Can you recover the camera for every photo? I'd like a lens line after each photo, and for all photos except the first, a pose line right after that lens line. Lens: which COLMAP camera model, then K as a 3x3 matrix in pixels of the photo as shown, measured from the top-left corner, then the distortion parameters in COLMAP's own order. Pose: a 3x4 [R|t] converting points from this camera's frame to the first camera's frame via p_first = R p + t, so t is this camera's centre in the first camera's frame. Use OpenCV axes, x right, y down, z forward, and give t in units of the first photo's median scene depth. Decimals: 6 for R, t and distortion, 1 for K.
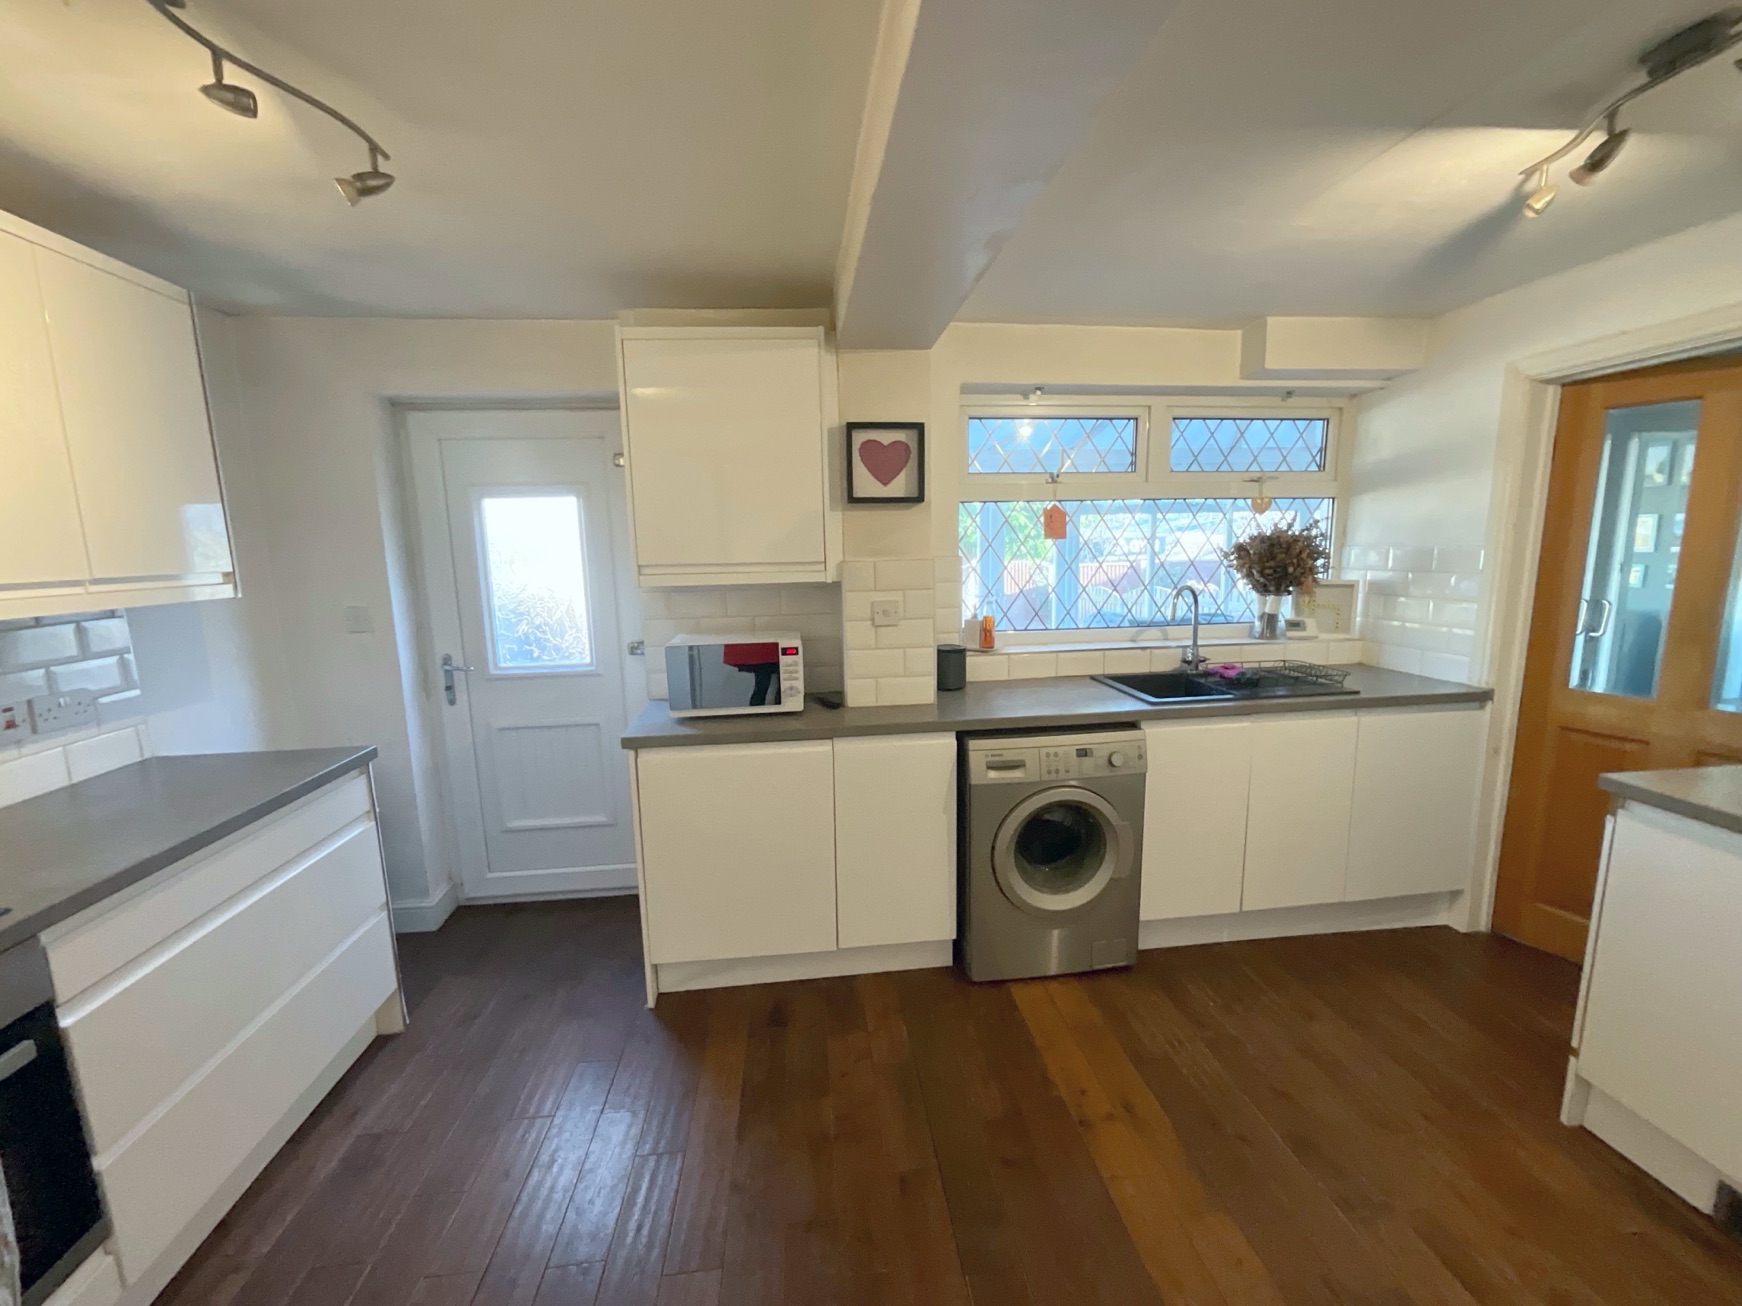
lens RADIAL K [[705.6, 0, 871.0], [0, 705.6, 653.0], [0, 0, 1]] dist [-0.001176, -0.000284]
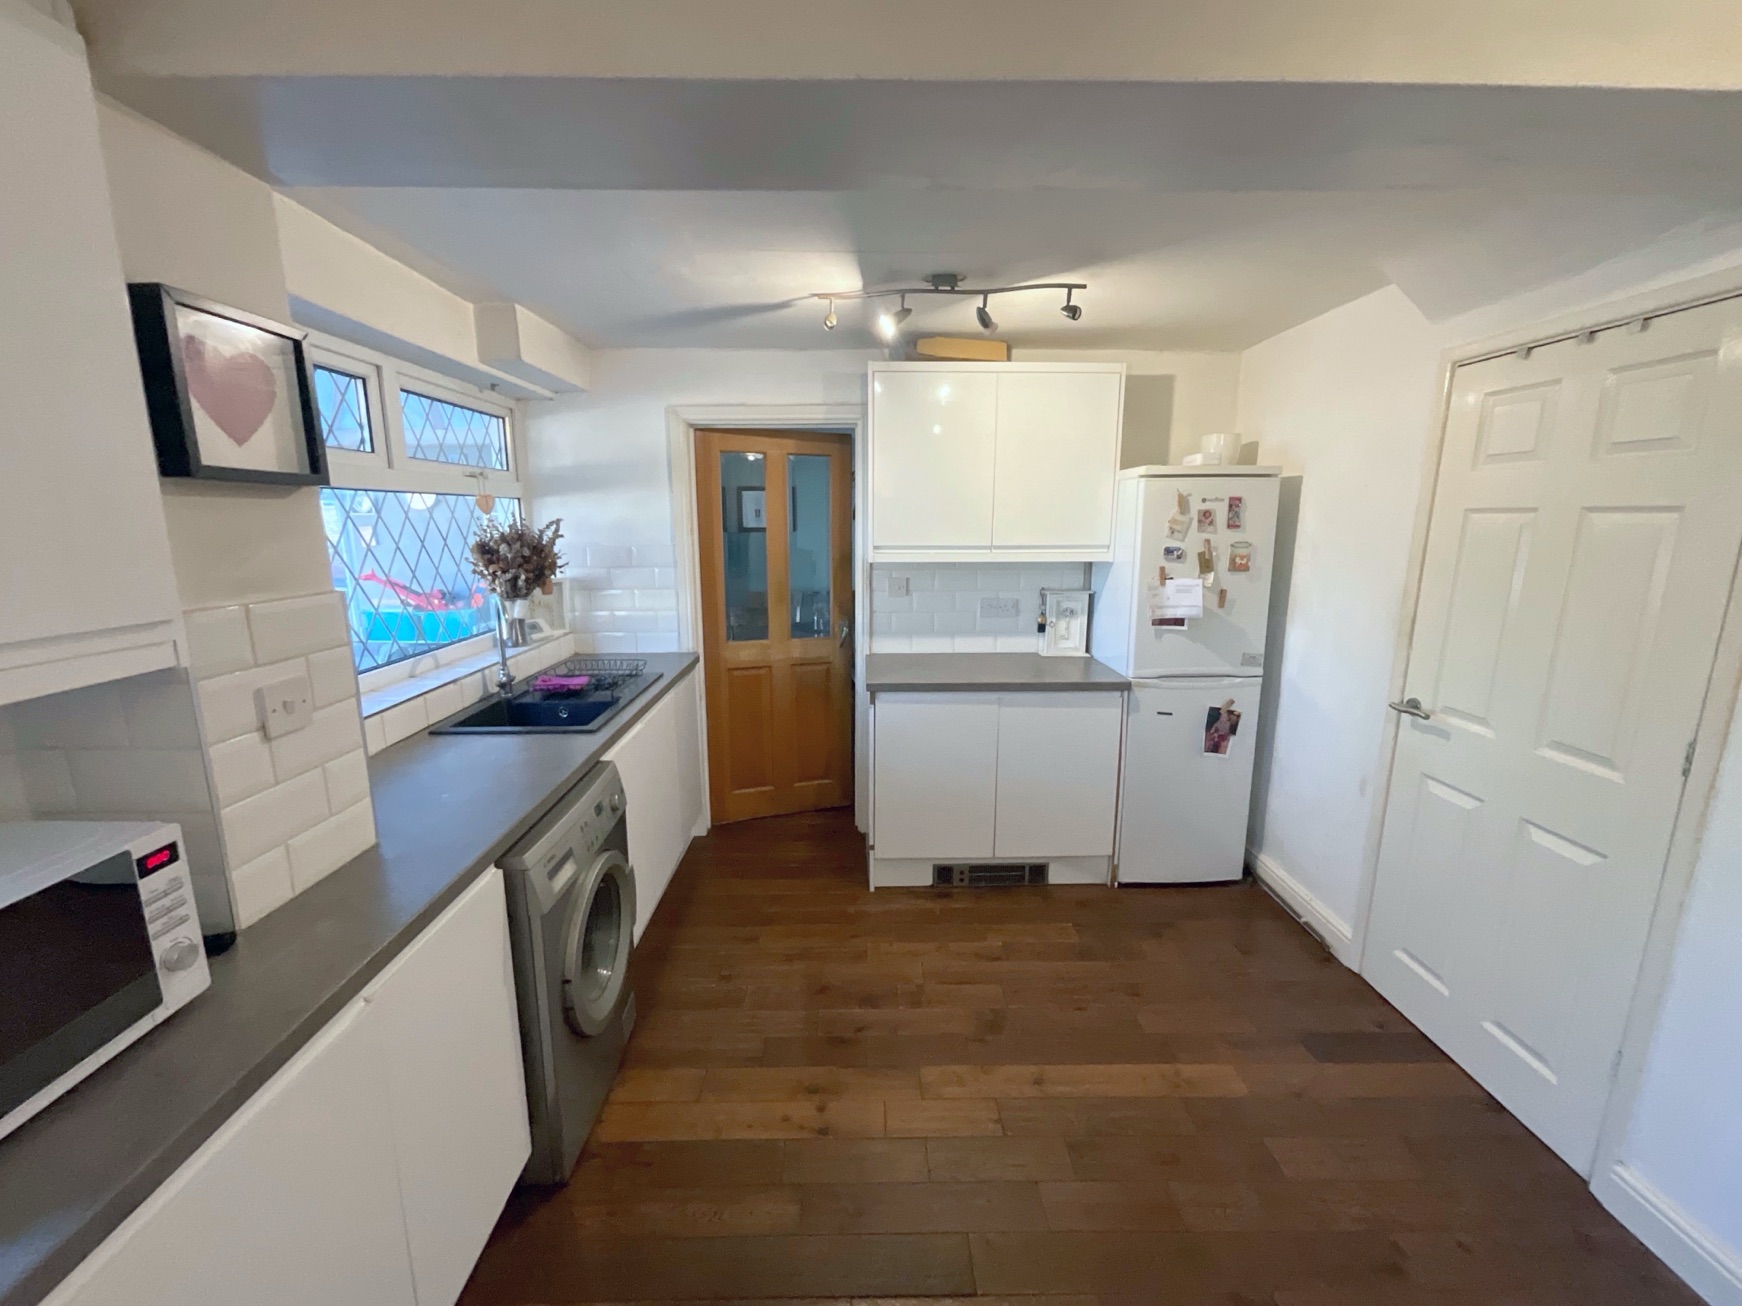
lens RADIAL K [[705.4, 0, 871.0], [0, 705.4, 653.0], [0, 0, 1]] dist [-0.001317, 0.000129]
pose [[0.094315, -0.170532, 0.980828, -0.426281], [0.153073, 0.975988, 0.154971, -0.110074], [-0.983704, 0.135523, 0.118154, 0.548663]]
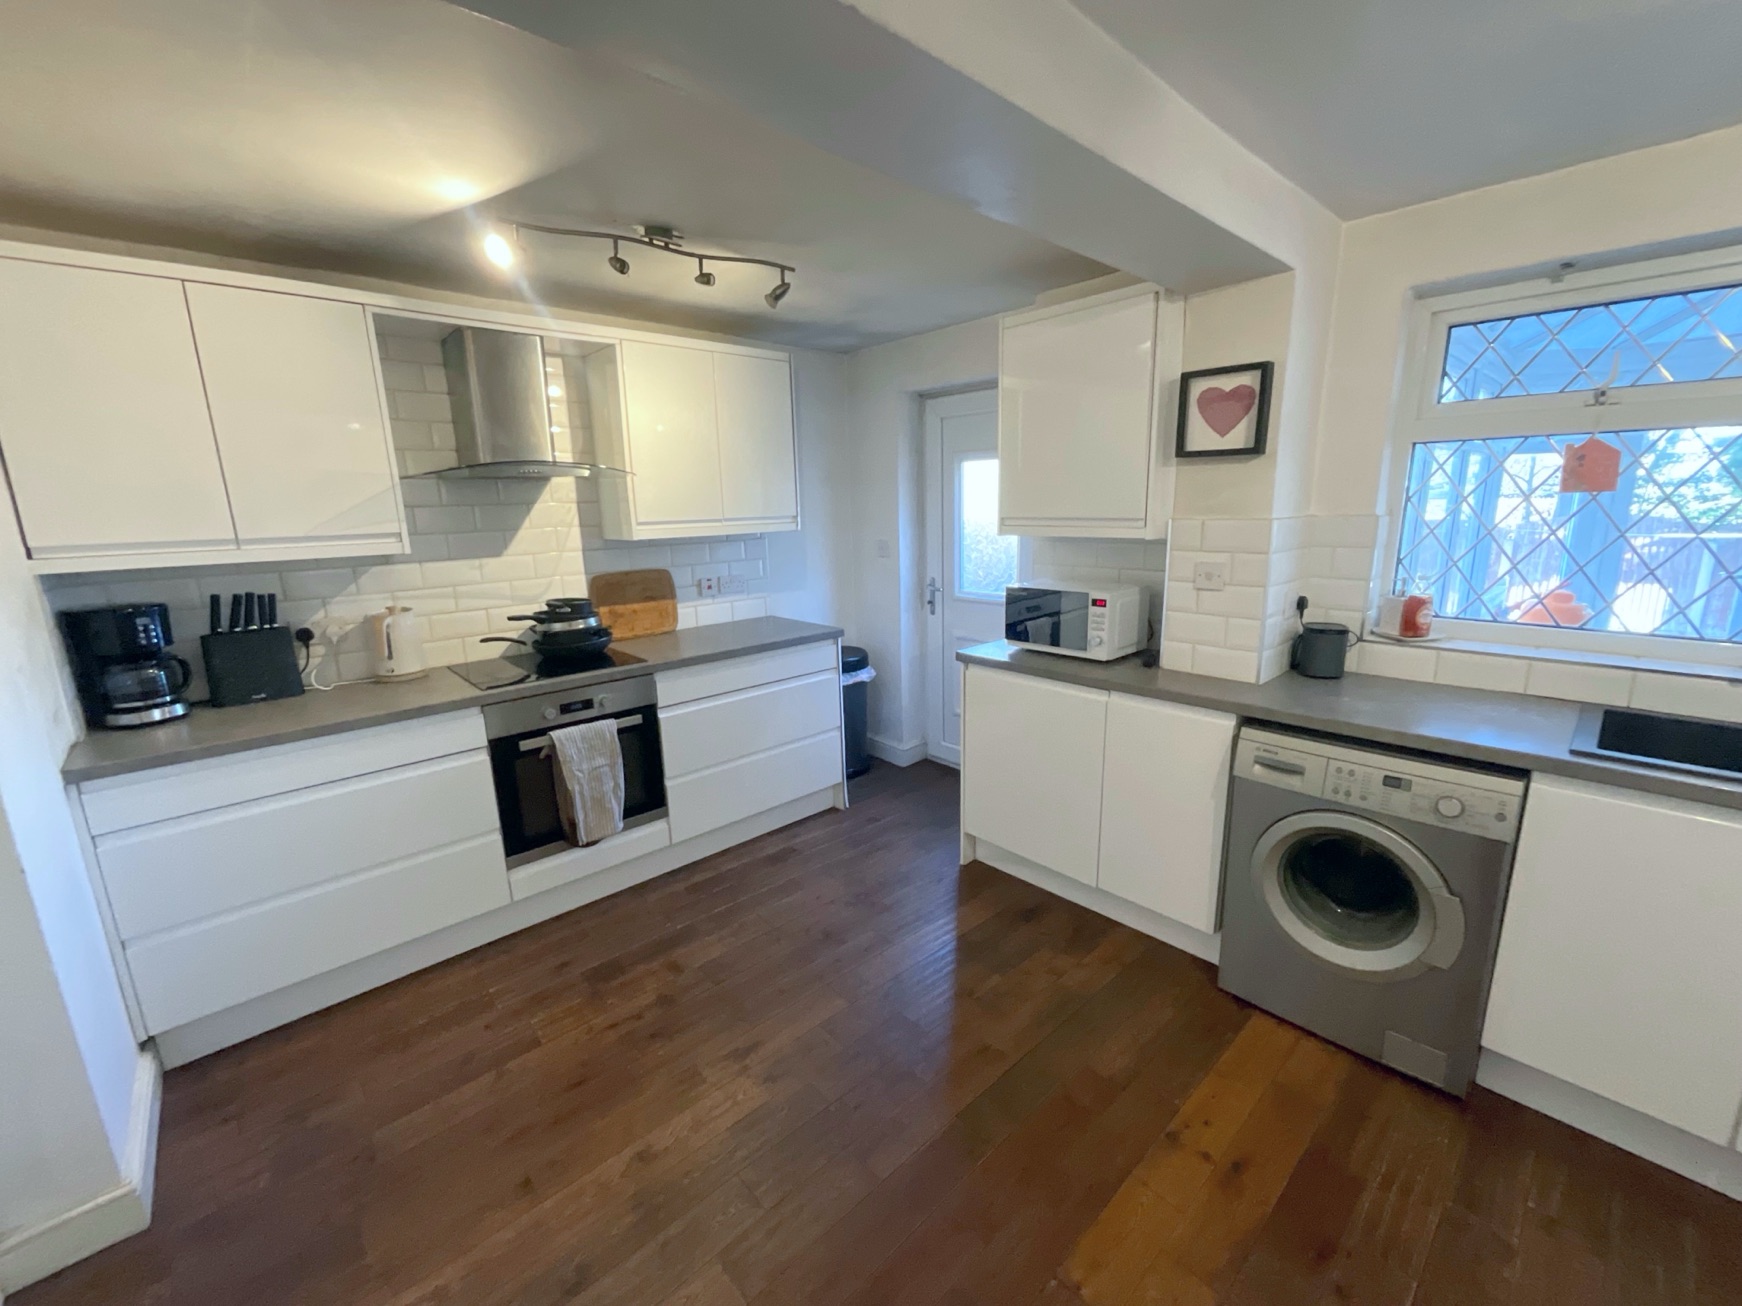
lens RADIAL K [[708.1, 0, 871.0], [0, 708.1, 653.0], [0, 0, 1]] dist [-0.001505, 0.000034]
pose [[0.587292, 0.178561, -0.789433, 0.527649], [-0.113894, 0.983888, 0.137814, -0.035564], [0.801322, 0.008974, 0.598166, 0.086821]]
